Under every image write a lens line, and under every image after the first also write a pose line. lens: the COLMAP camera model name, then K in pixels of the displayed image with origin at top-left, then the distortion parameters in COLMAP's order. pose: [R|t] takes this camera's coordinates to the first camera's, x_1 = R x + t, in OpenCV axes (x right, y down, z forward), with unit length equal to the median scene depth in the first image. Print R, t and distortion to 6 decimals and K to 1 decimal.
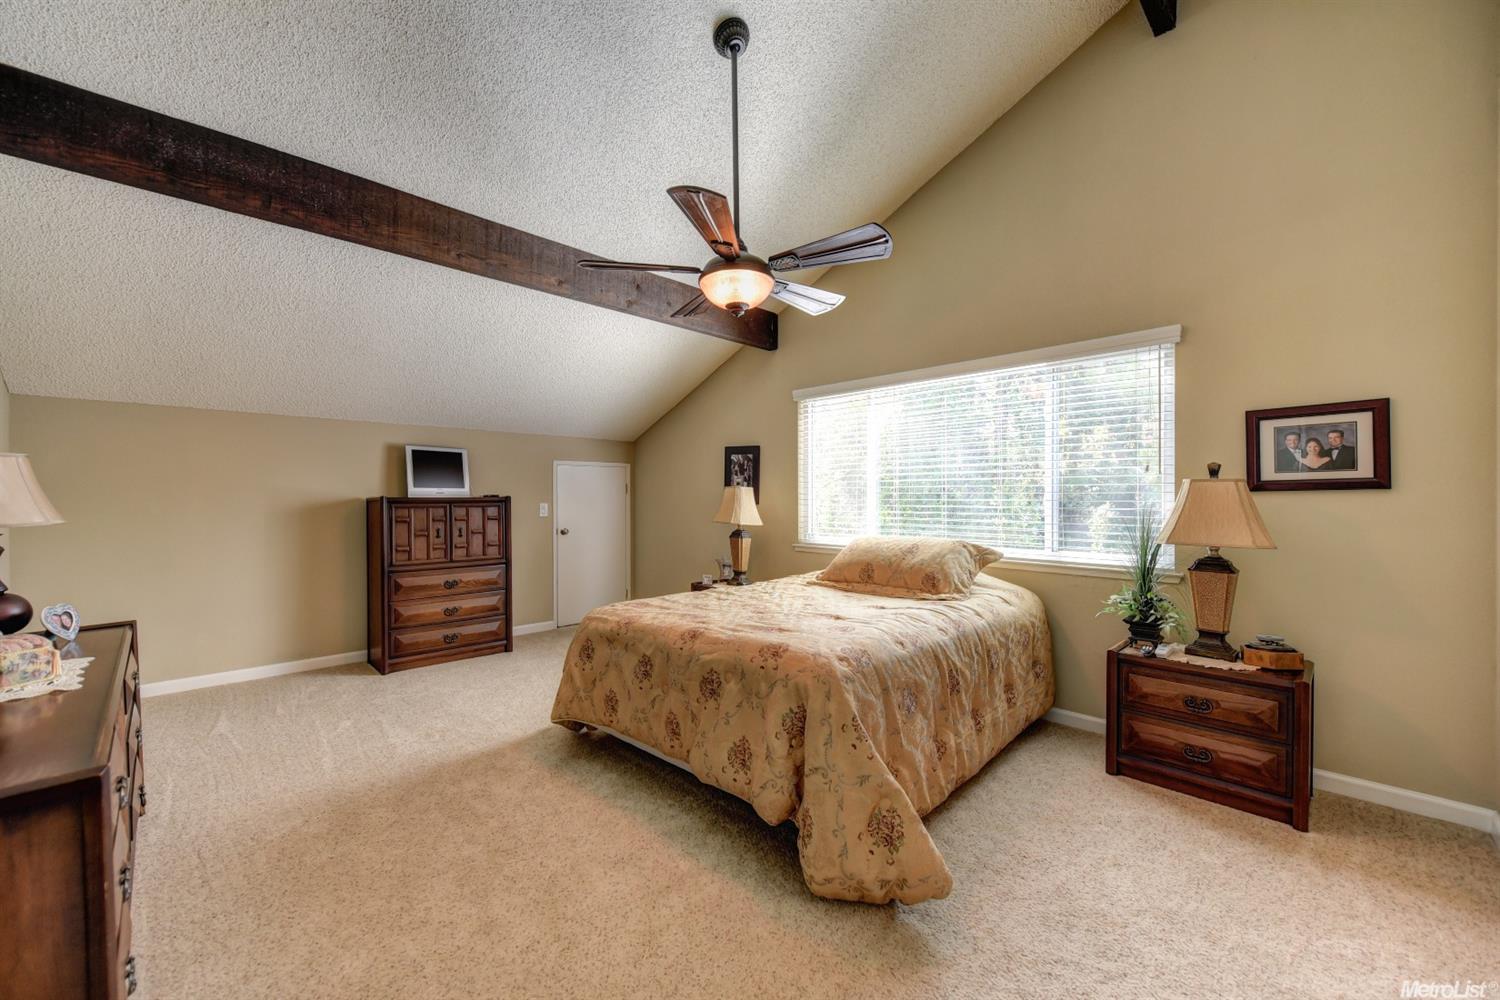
lens RADIAL K [[584.3, 0, 752.4], [0, 584.3, 506.4], [0, 0, 1]] dist [-0.001176, -0.000092]
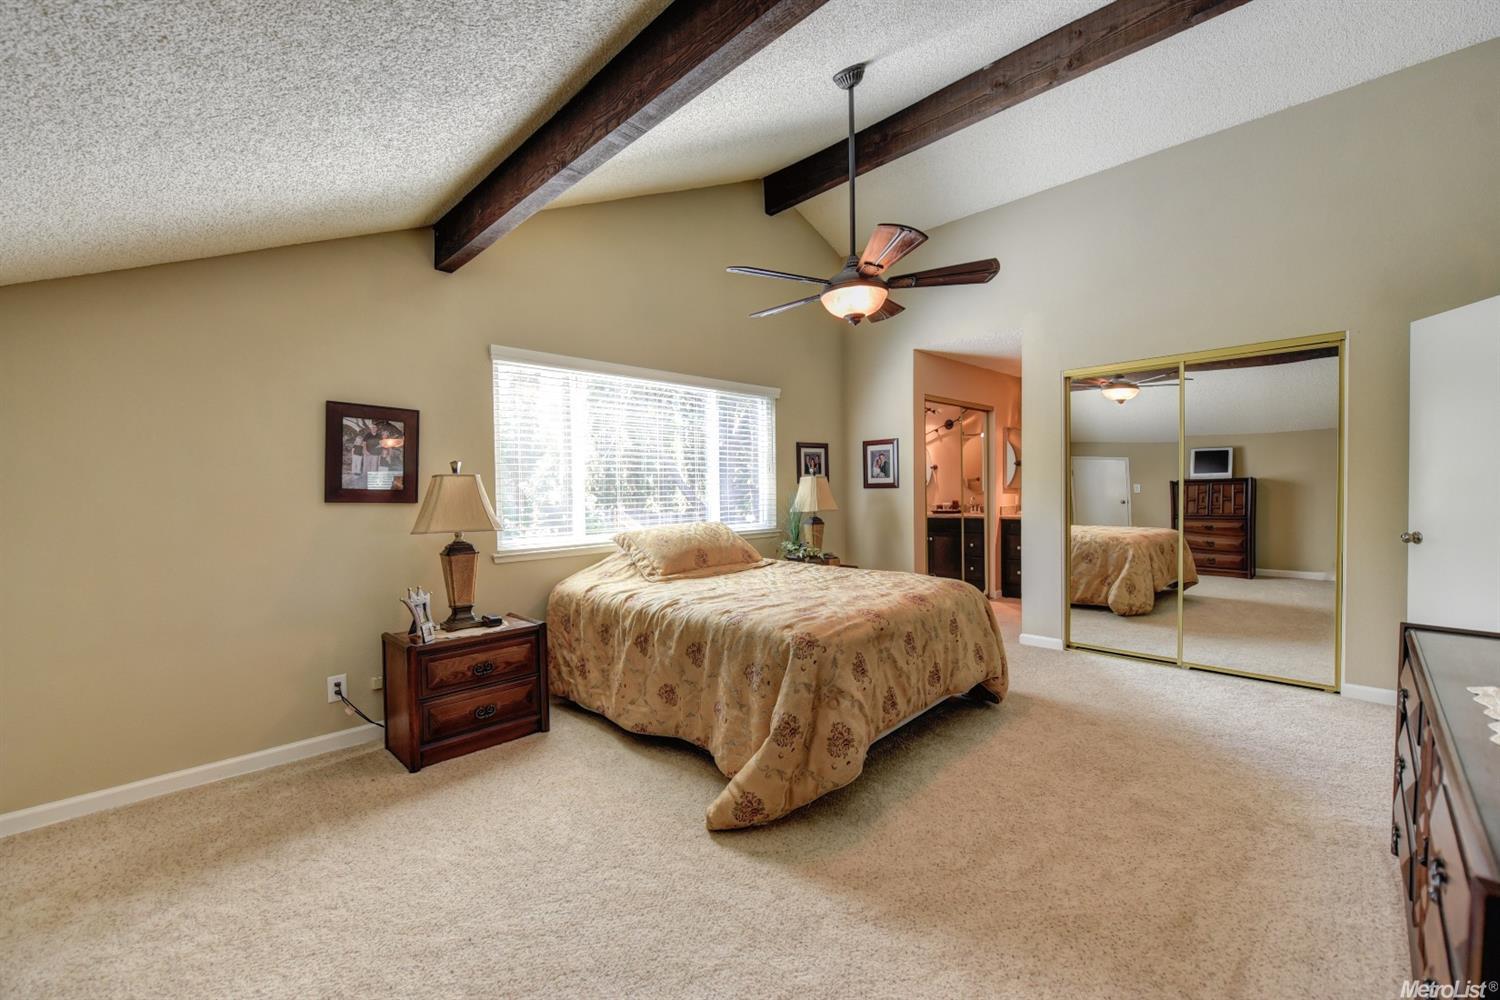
lens RADIAL K [[611.7, 0, 751.9], [0, 611.7, 488.2], [0, 0, 1]] dist [0.001649, -0.000055]
pose [[0.005851, -0.002098, 0.999981, -0.625390], [0.027026, 0.999633, 0.001939, -0.010672], [-0.999618, 0.027014, 0.005905, 0.612159]]
